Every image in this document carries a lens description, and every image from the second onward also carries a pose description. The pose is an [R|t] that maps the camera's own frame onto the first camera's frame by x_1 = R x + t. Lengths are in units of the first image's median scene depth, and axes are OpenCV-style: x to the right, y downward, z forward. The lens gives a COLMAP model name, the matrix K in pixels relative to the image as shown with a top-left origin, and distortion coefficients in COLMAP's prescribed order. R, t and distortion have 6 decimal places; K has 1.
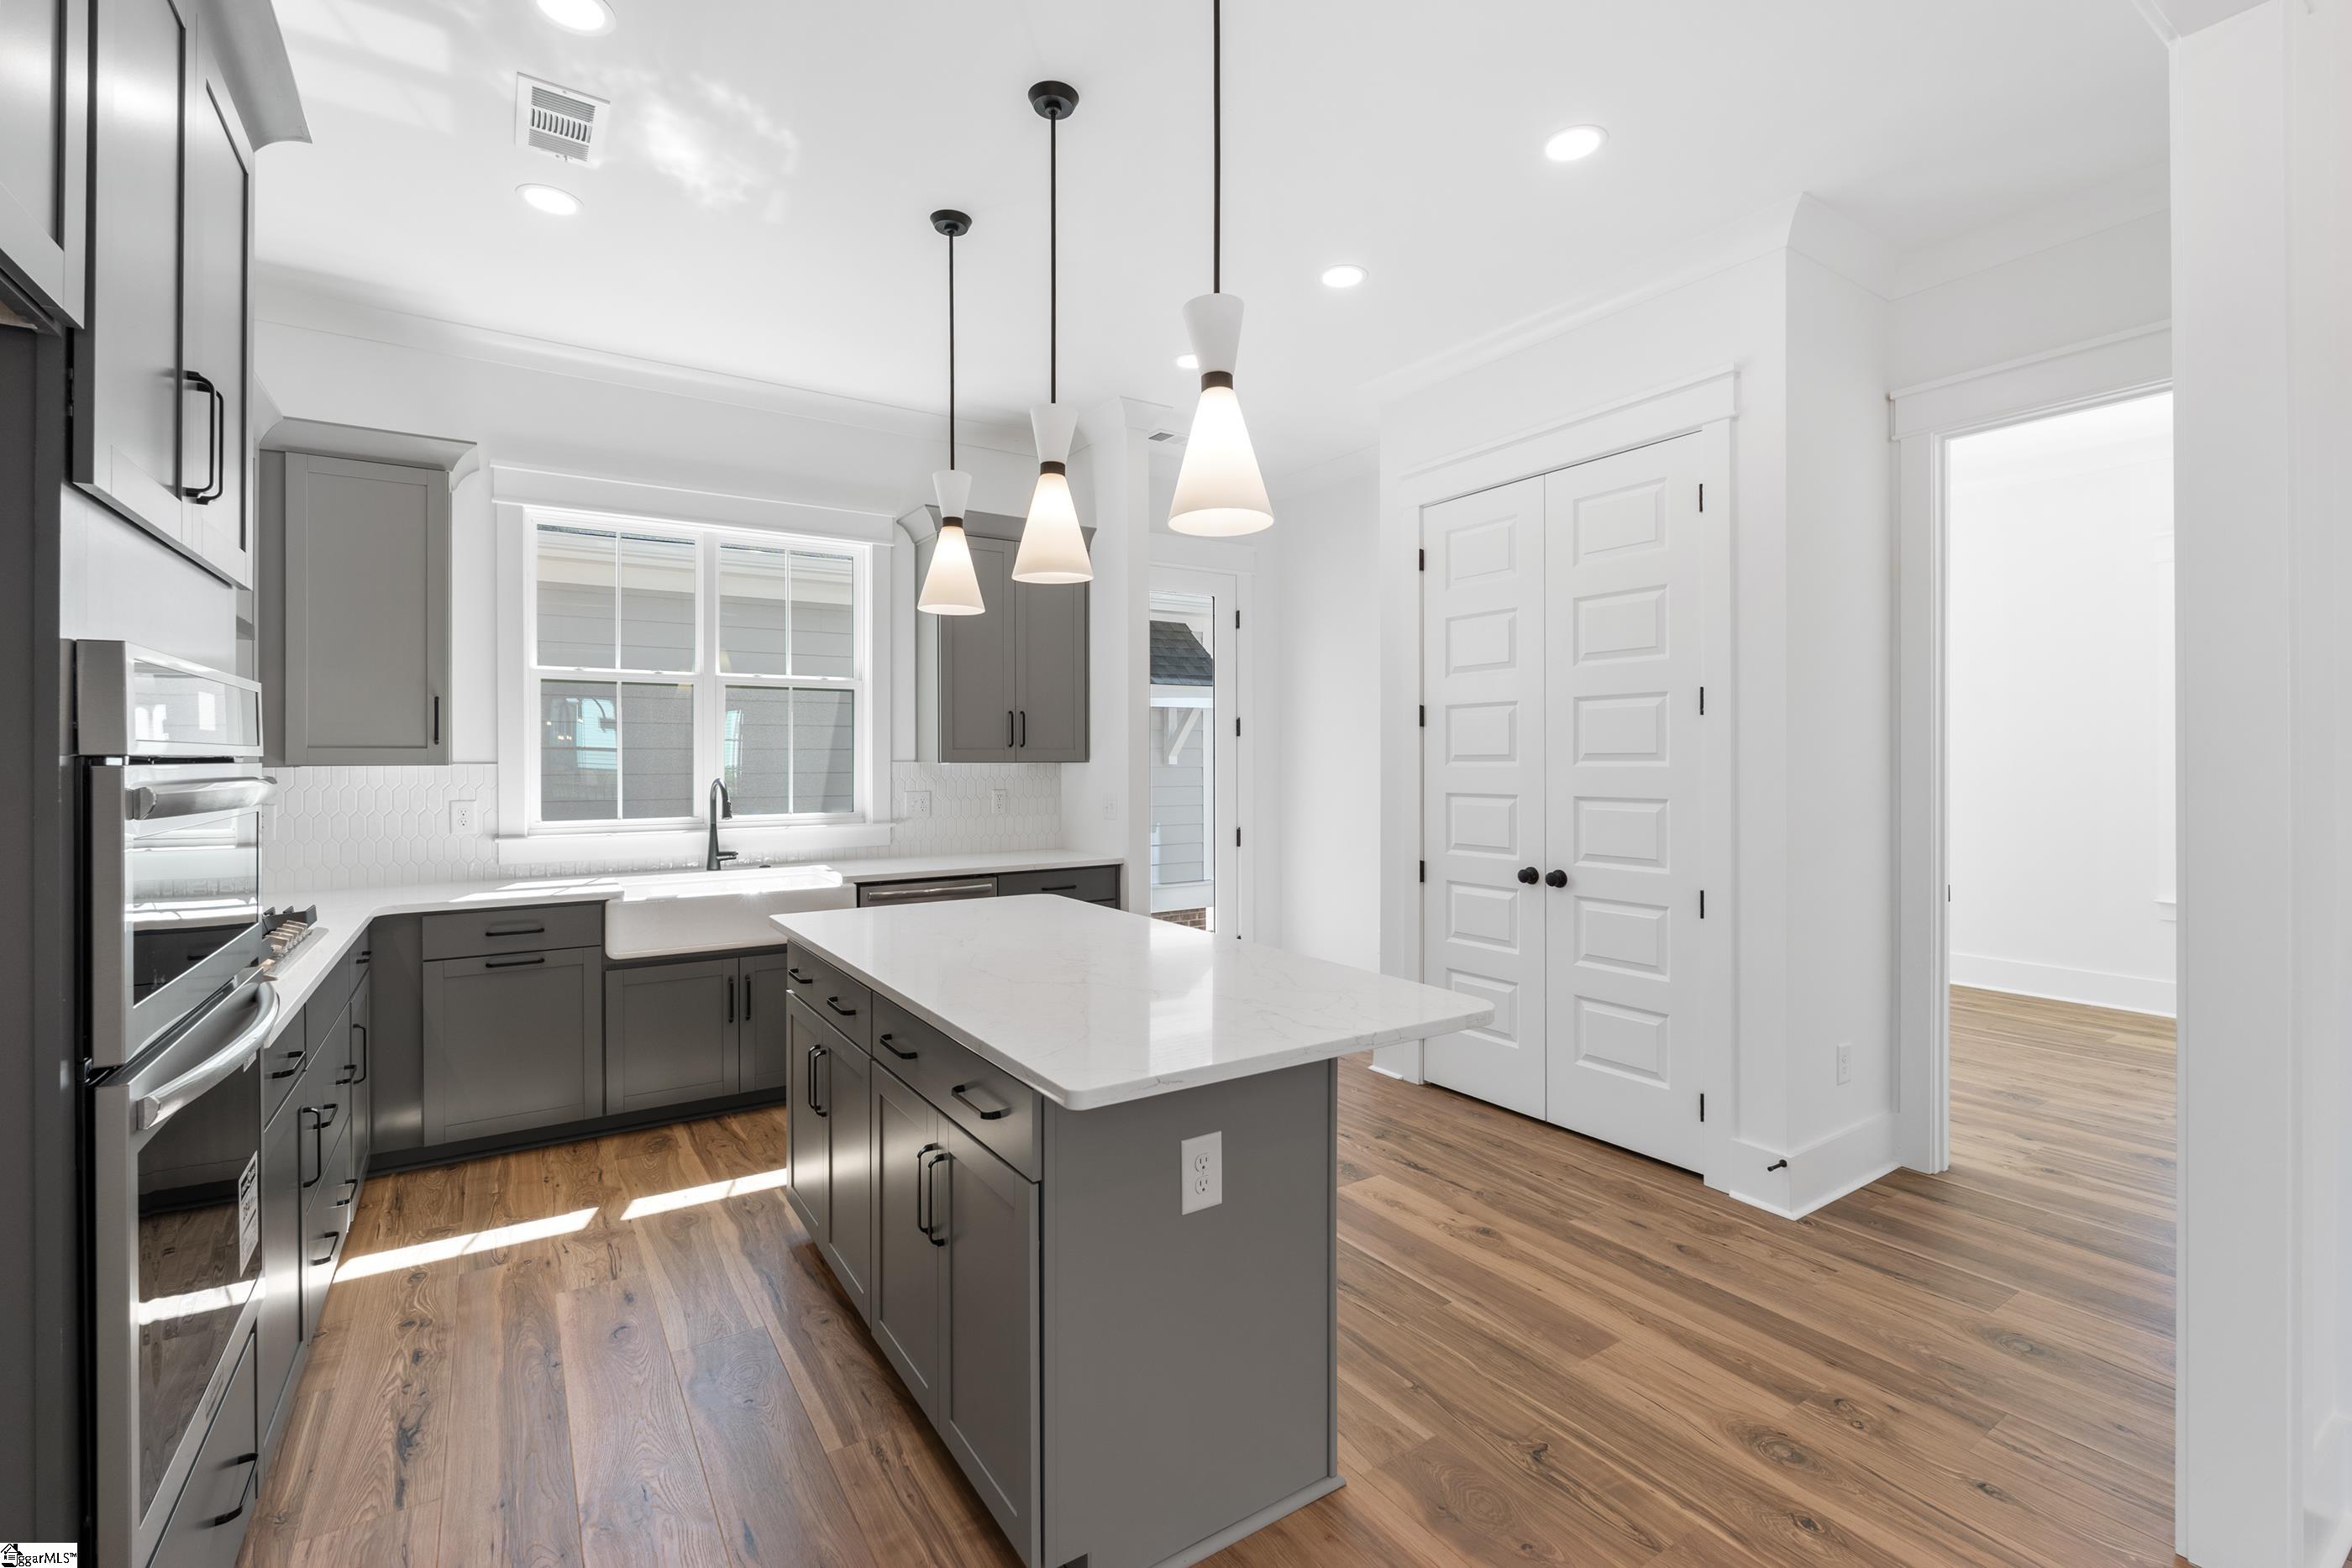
lens RADIAL K [[1037.5, 0, 1174.7], [0, 1037.5, 754.3], [0, 0, 1]] dist [-0.000766, -0.000051]
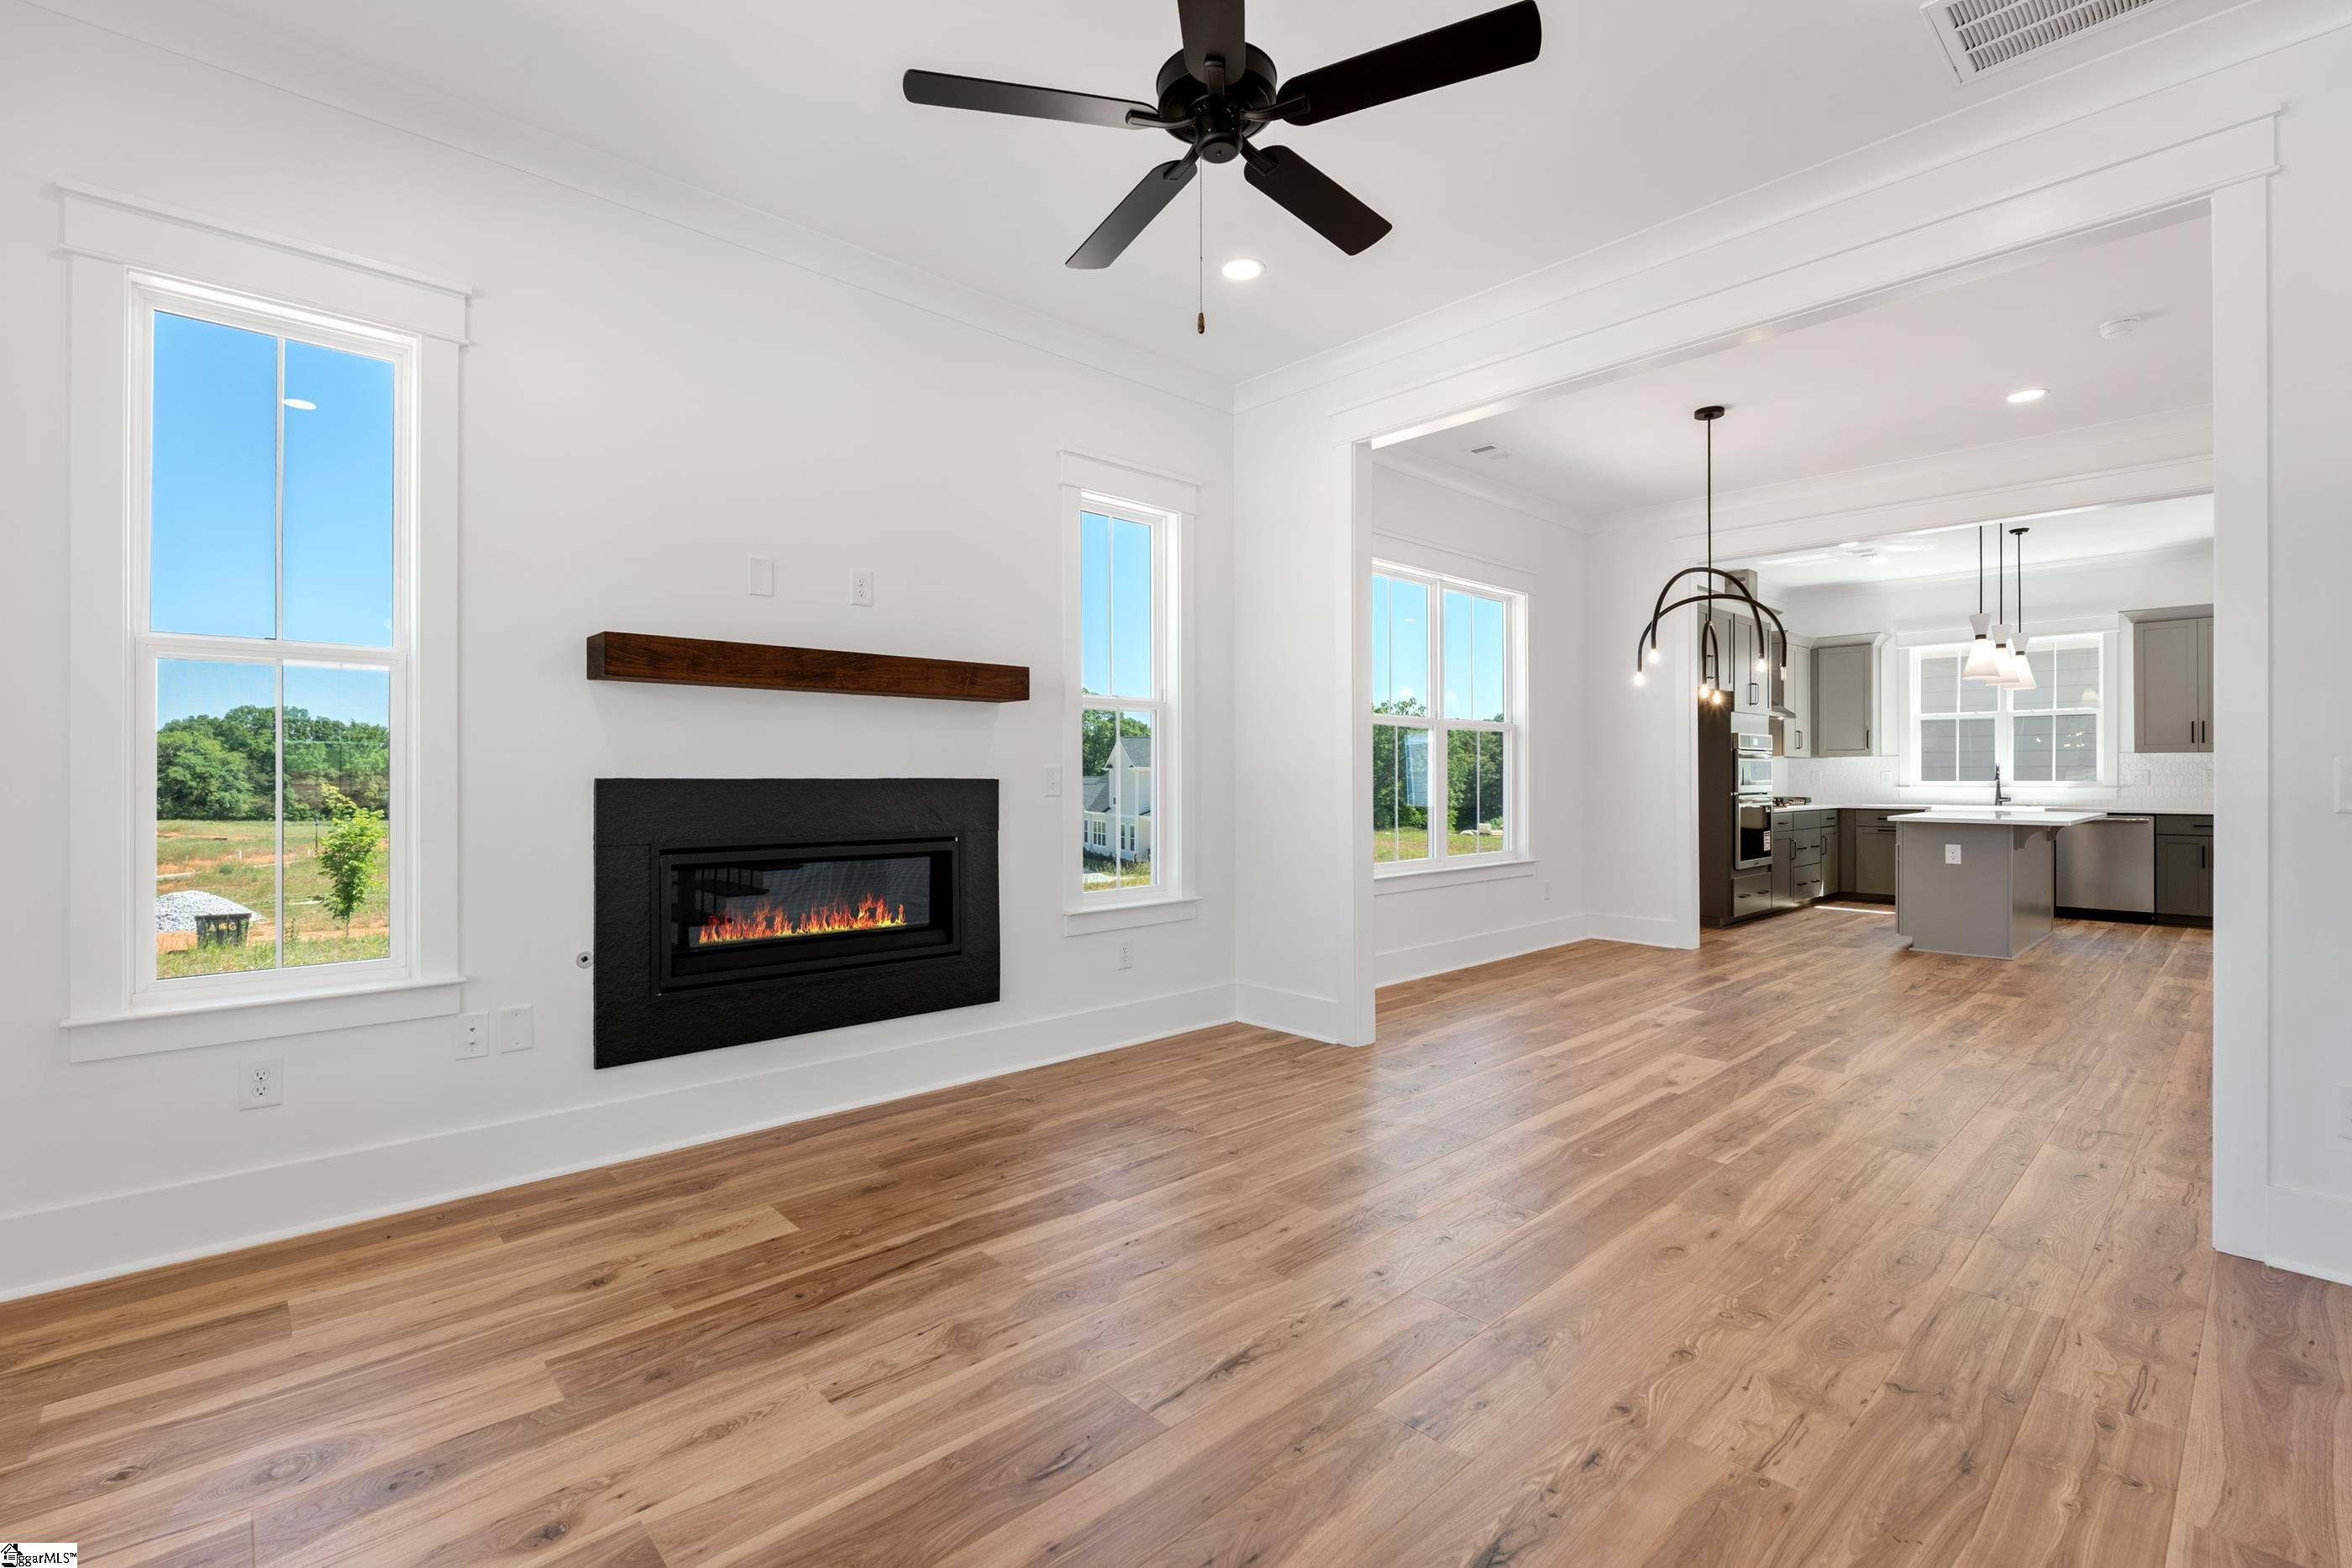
lens RADIAL K [[1040.8, 0, 1162.7], [0, 1040.8, 775.7], [0, 0, 1]] dist [-0.001752, -0.000107]
pose [[0.162676, 0.003190, -0.986674, 1.367069], [0.003022, 0.999988, 0.003731, 0.037855], [0.986675, -0.003589, 0.162664, -1.022340]]
